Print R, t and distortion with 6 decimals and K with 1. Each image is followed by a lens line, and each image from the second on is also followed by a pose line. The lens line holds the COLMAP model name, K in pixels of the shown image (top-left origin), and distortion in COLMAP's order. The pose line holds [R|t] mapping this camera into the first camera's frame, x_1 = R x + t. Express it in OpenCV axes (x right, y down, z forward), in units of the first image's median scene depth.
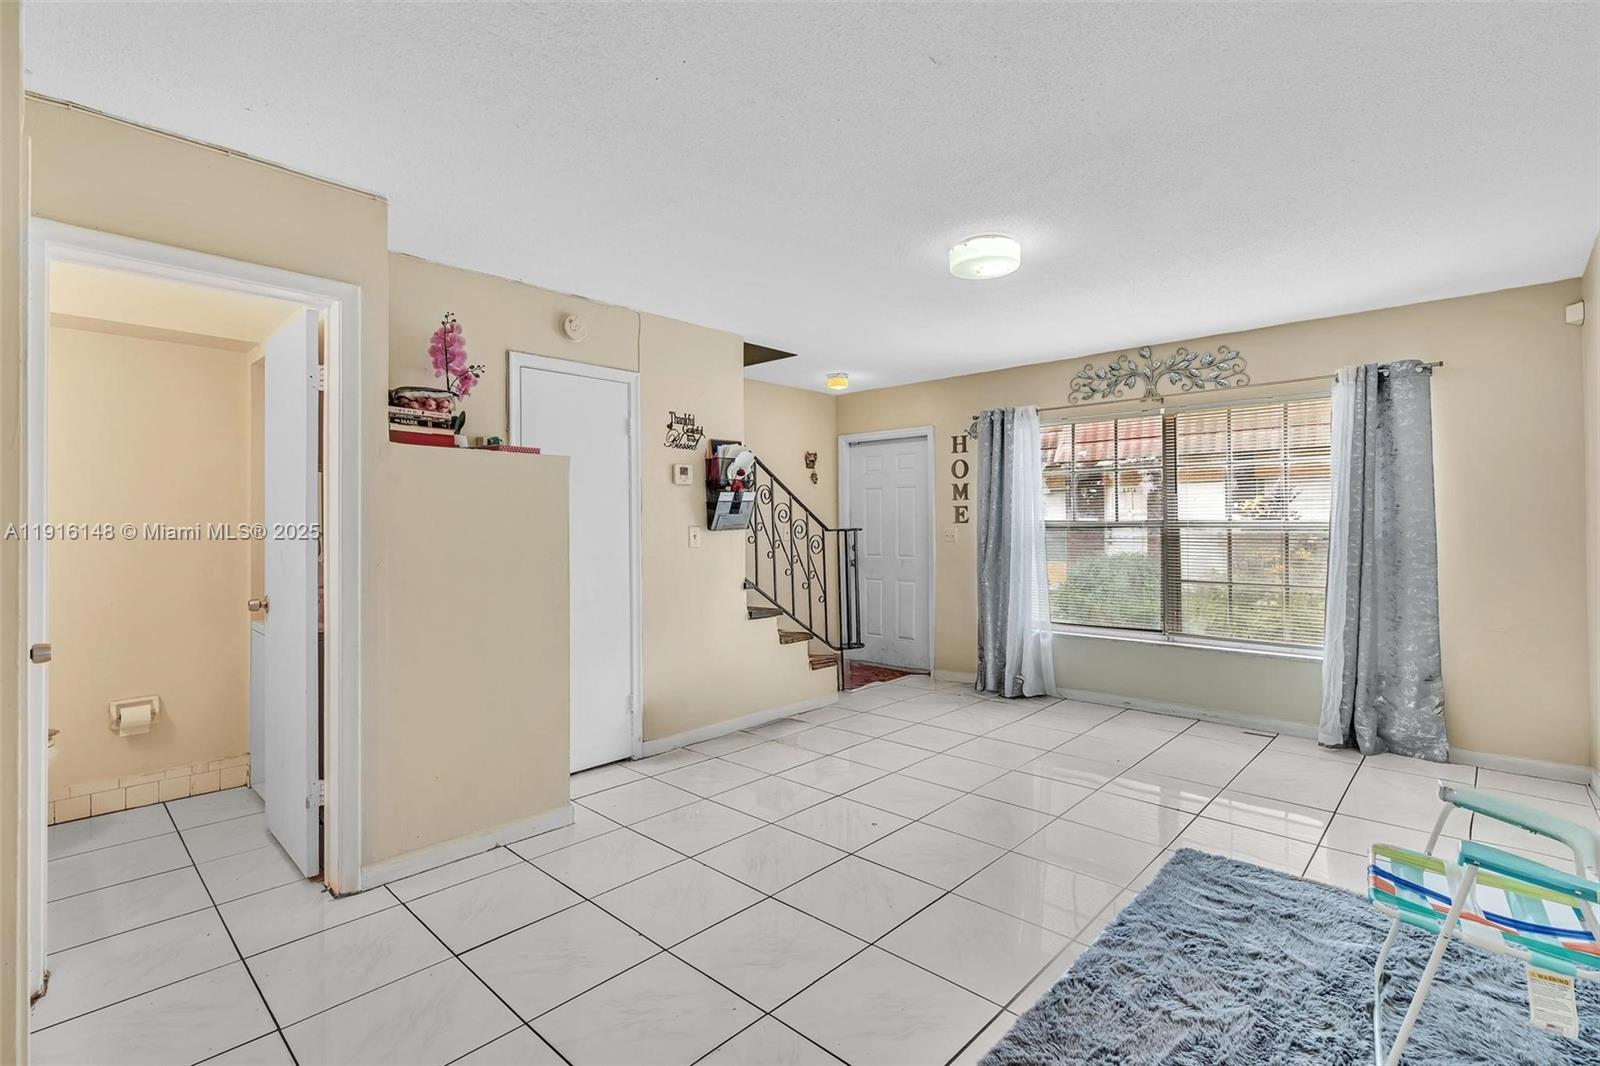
lens RADIAL K [[743.0, 0, 801.8], [0, 743.0, 516.1], [0, 0, 1]] dist [-0.004154, 0.000367]
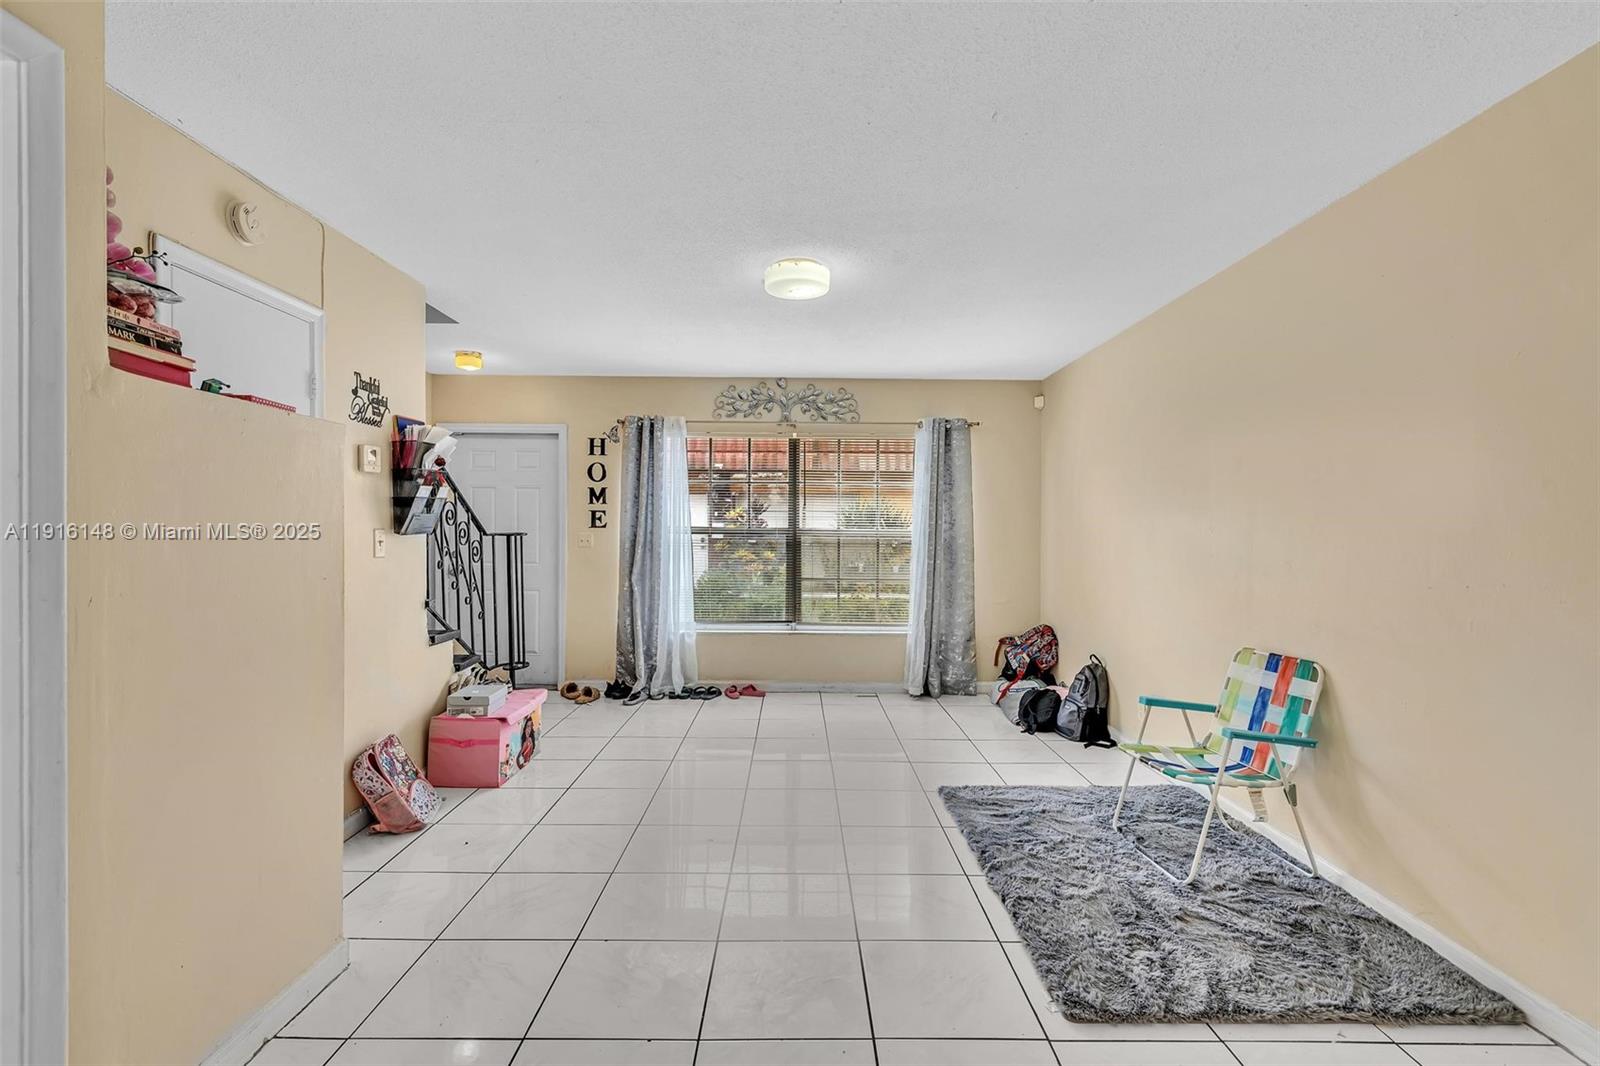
lens RADIAL K [[727.2, 0, 800.0], [0, 727.2, 533.0], [0, 0, 1]] dist [-0.005579, 0.000265]
pose [[0.727085, 0.007304, 0.686509, -0.308828], [-0.018832, 0.999779, 0.009308, 0.002754], [-0.686290, -0.019696, 0.727062, 0.158055]]
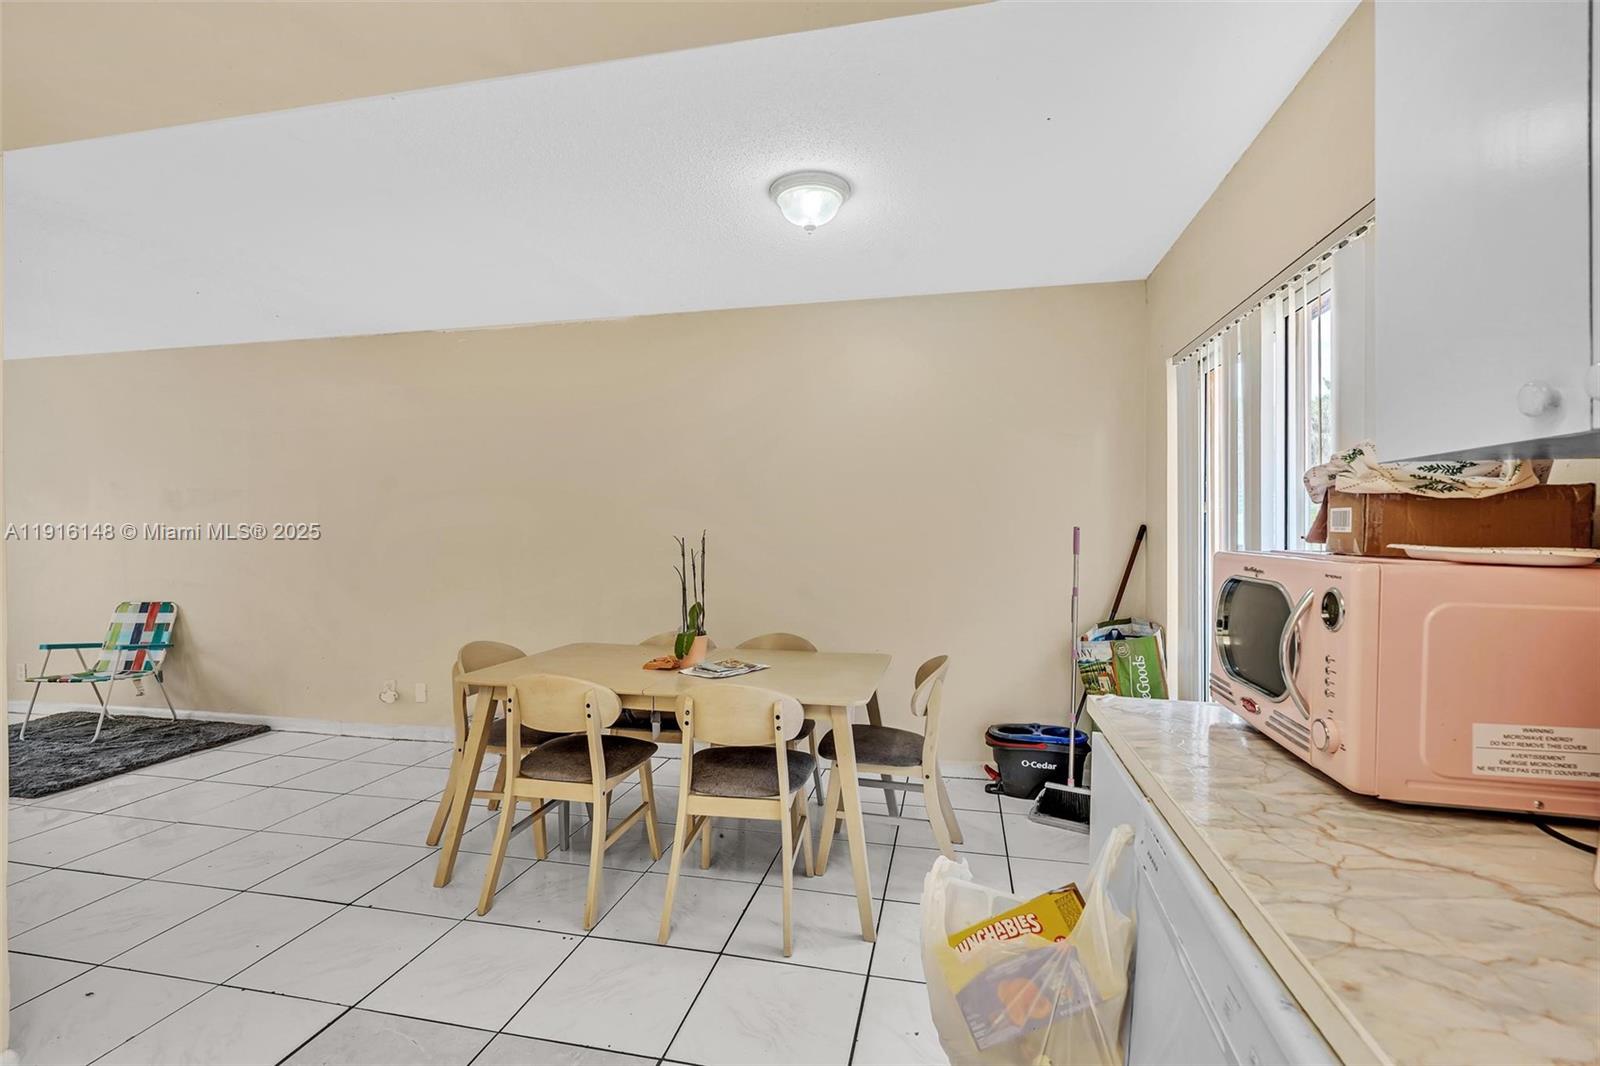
lens RADIAL K [[720.7, 0, 795.4], [0, 720.7, 541.5], [0, 0, 1]] dist [-0.002686, -0.000210]
pose [[-0.505553, -0.004186, 0.862786, -0.951102], [-0.003924, 0.999989, 0.002552, 0.011520], [-0.862787, -0.002095, -0.505564, 0.044973]]
